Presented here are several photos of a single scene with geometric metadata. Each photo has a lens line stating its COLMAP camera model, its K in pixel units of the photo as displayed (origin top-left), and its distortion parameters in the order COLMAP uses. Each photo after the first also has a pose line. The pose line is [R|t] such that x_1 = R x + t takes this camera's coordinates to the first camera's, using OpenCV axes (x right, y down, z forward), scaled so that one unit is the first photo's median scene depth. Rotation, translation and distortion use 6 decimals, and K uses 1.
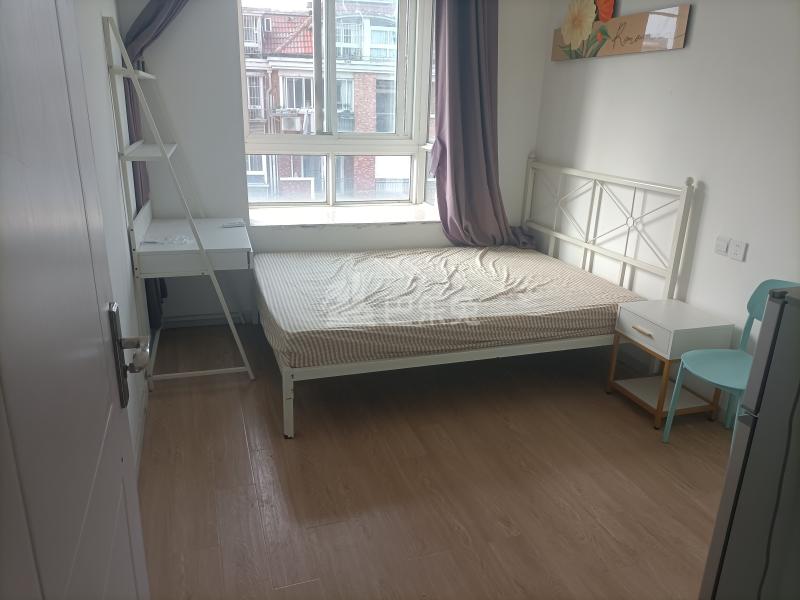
lens RADIAL K [[597.4, 0, 416.2], [0, 597.4, 302.1], [0, 0, 1]] dist [0.069673, -0.103544]
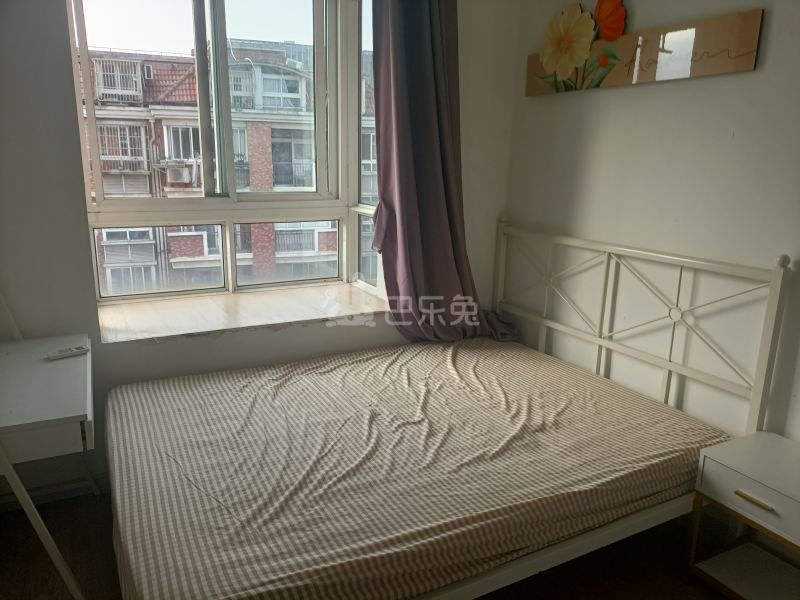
lens RADIAL K [[597.4, 0, 416.2], [0, 597.4, 302.1], [0, 0, 1]] dist [0.069673, -0.103544]
pose [[0.985568, -0.051528, 0.161247, -0.048164], [0.063369, 0.995590, -0.069170, -0.101908], [-0.156972, 0.078390, 0.984487, 0.307075]]
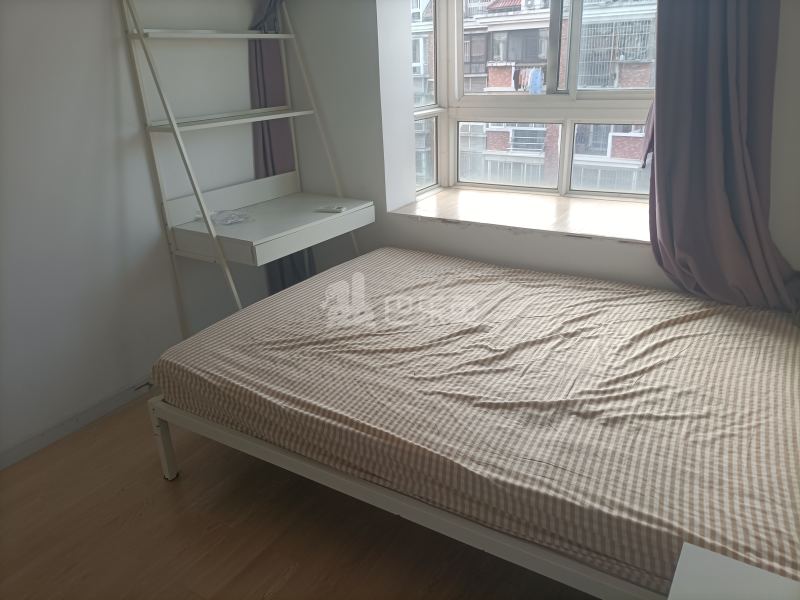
lens RADIAL K [[606.0, 0, 400.0], [0, 606.0, 300.0], [0, 0, 1]] dist [0.054713, -0.000990]
pose [[0.626925, 0.239126, -0.741474, 0.367919], [-0.194823, 0.969612, 0.147975, -0.131982], [0.754327, 0.051688, 0.654461, 0.465561]]
